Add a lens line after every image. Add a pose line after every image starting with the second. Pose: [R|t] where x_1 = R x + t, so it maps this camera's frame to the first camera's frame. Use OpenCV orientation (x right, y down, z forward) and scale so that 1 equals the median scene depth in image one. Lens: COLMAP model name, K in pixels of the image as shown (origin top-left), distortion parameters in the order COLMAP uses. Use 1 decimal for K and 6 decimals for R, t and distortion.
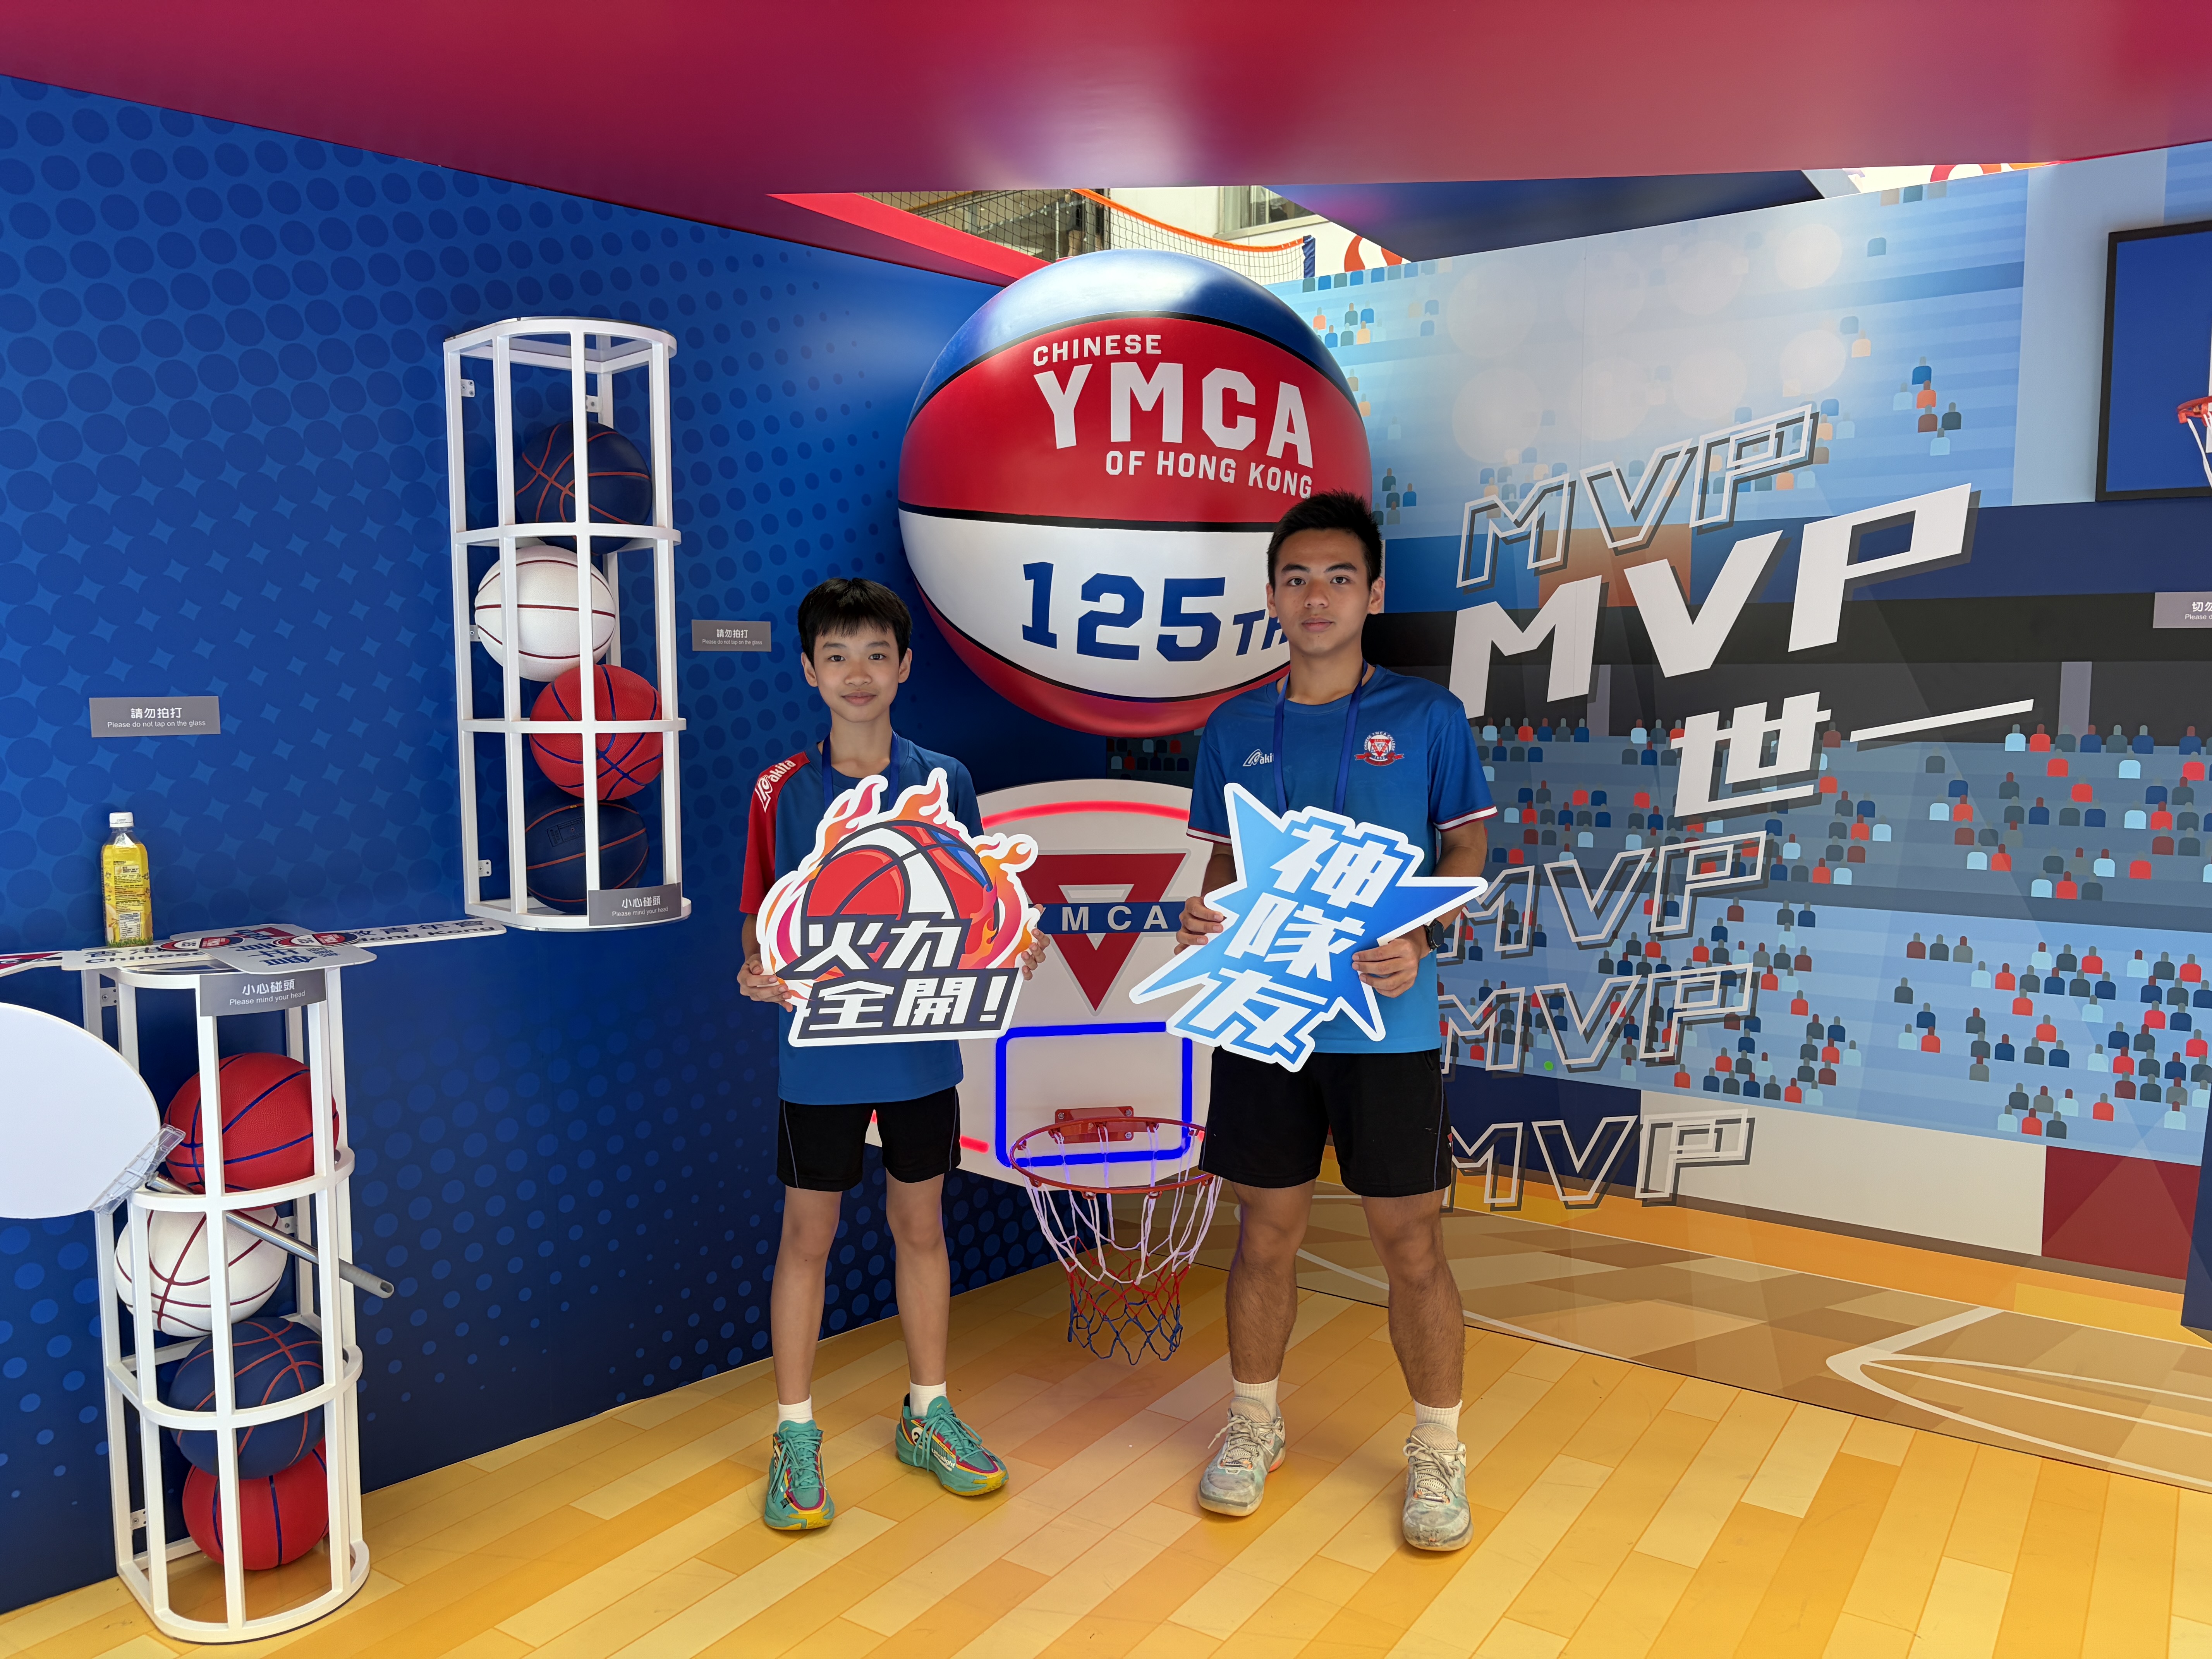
lens RADIAL K [[1726.8, 0, 1106.0], [0, 1726.8, 829.5], [0, 0, 1]] dist [0.100971, -0.121697]
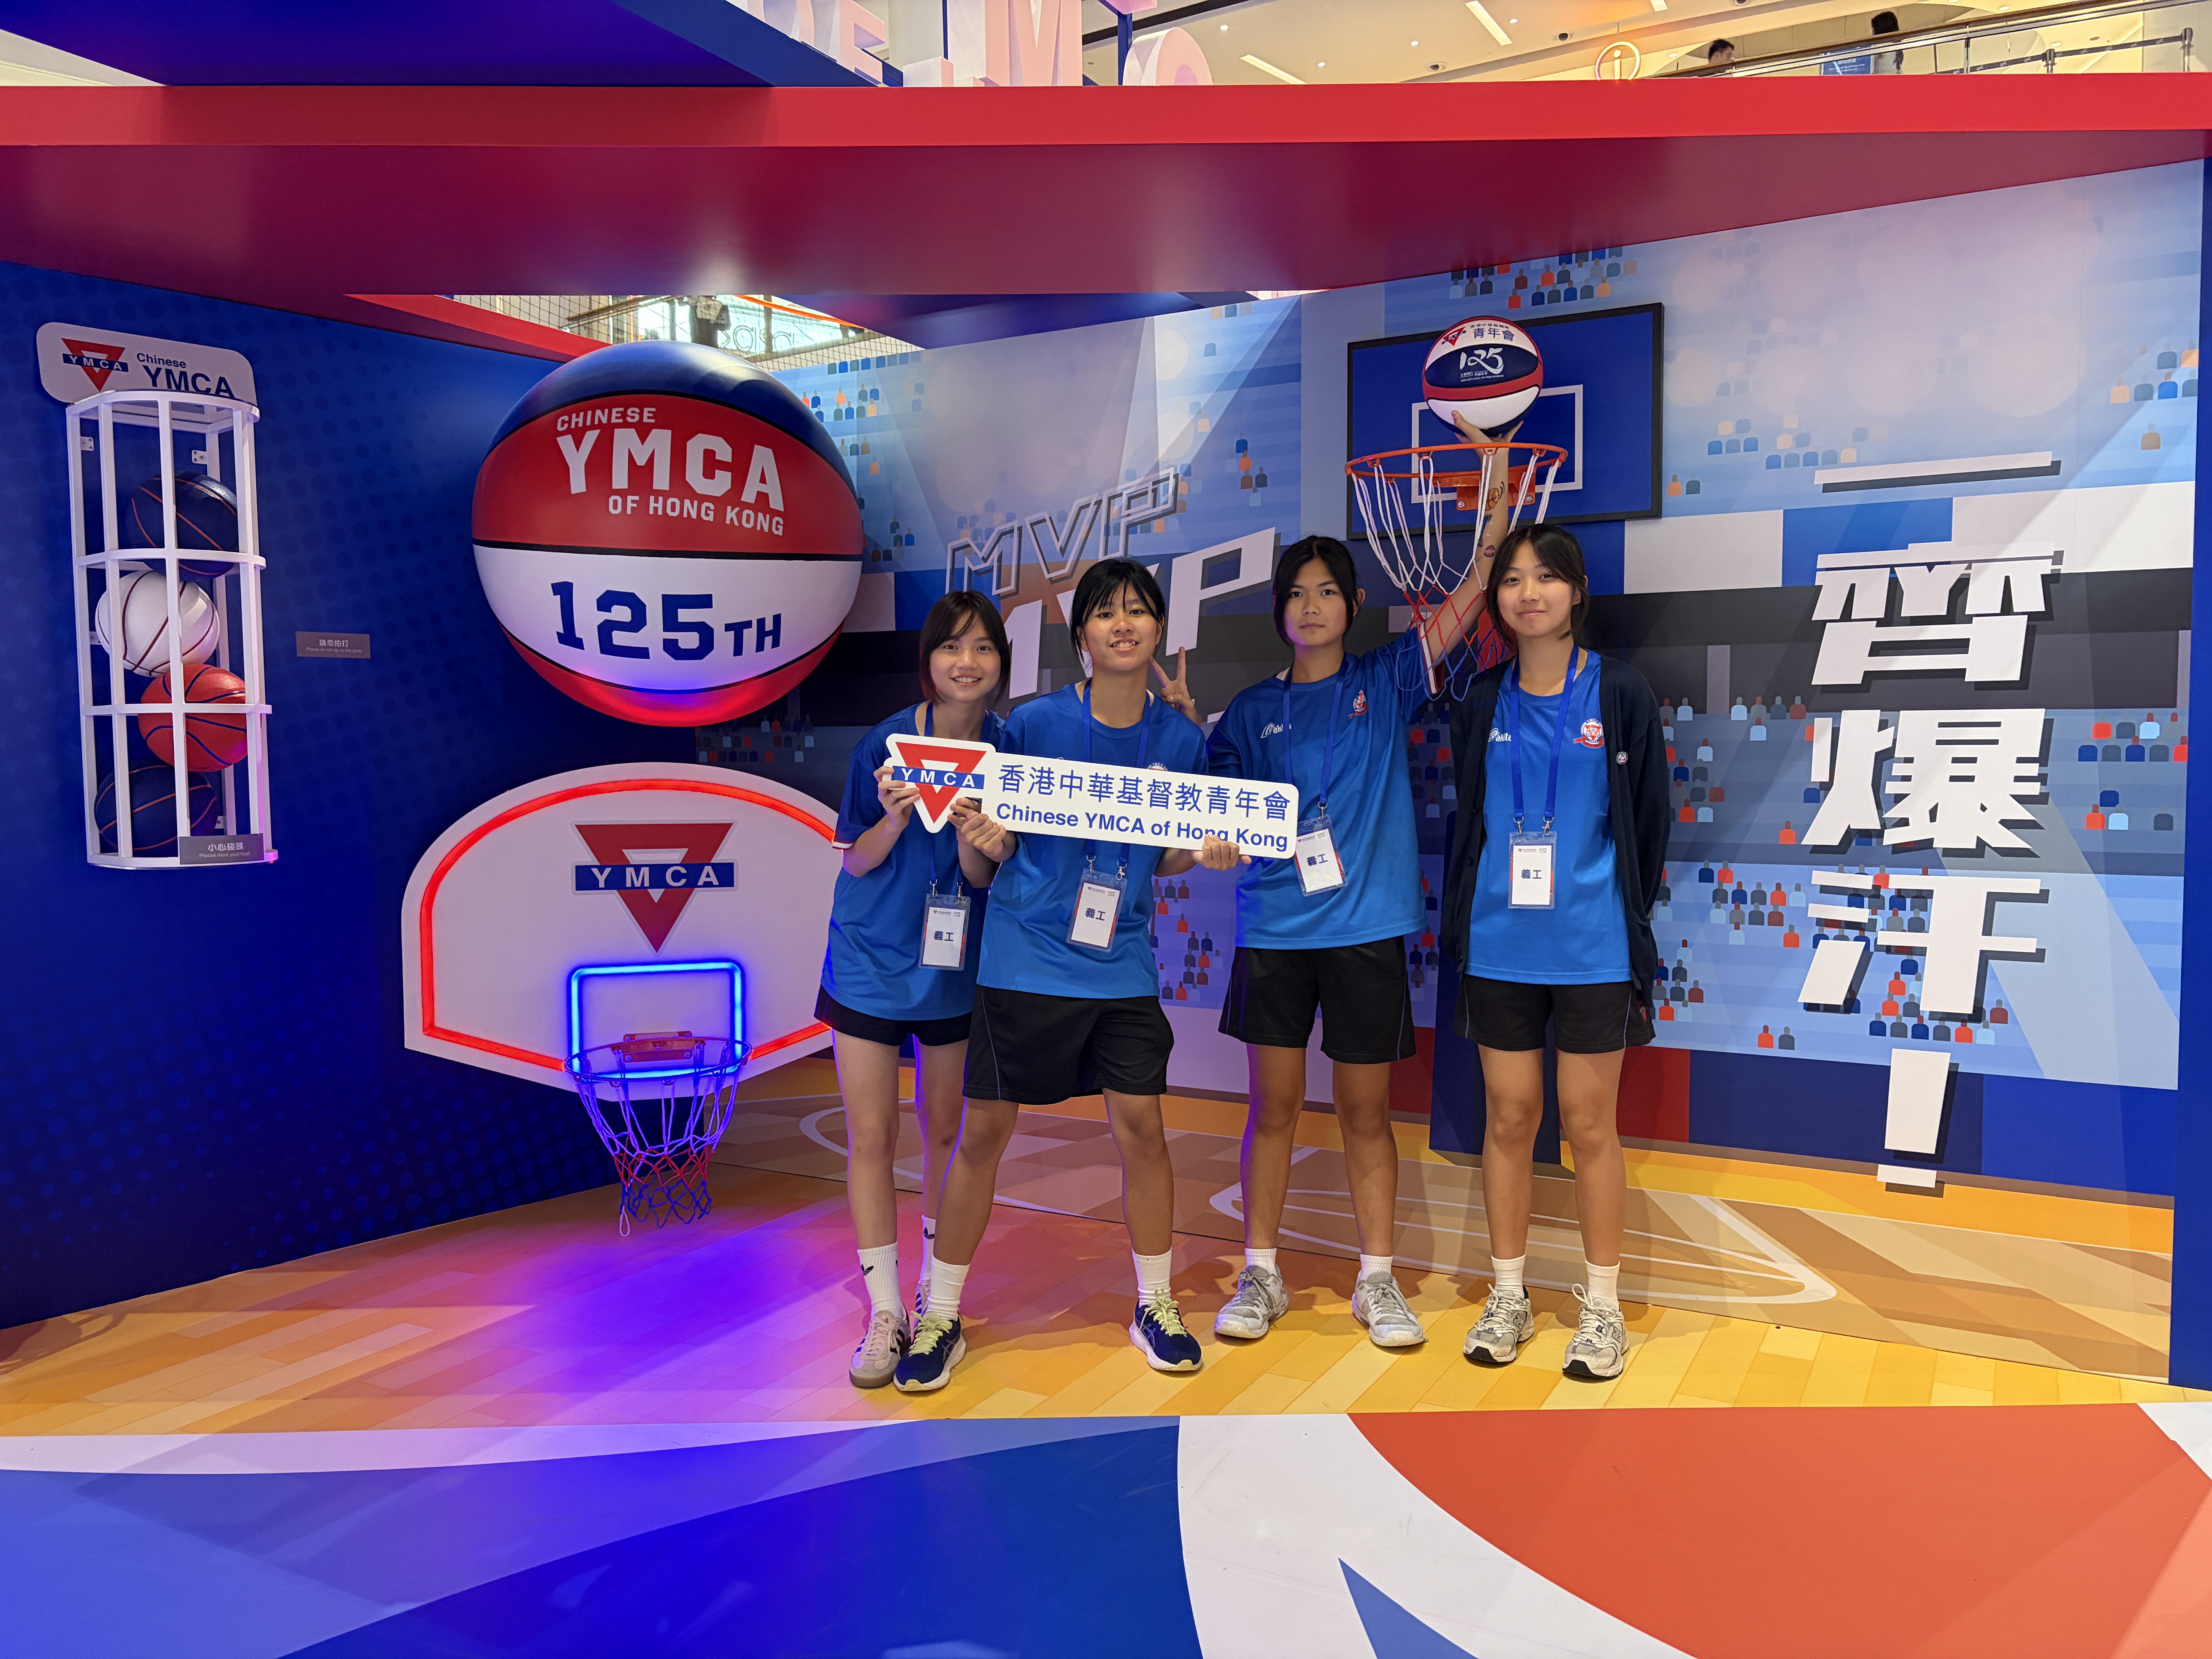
lens RADIAL K [[1726.8, 0, 1106.0], [0, 1726.8, 829.5], [0, 0, 1]] dist [0.100971, -0.121697]
pose [[0.997410, -0.013136, 0.070713, 0.266772], [0.016210, 0.998940, -0.043075, 0.089895], [-0.070072, 0.044109, 0.996566, -0.302484]]
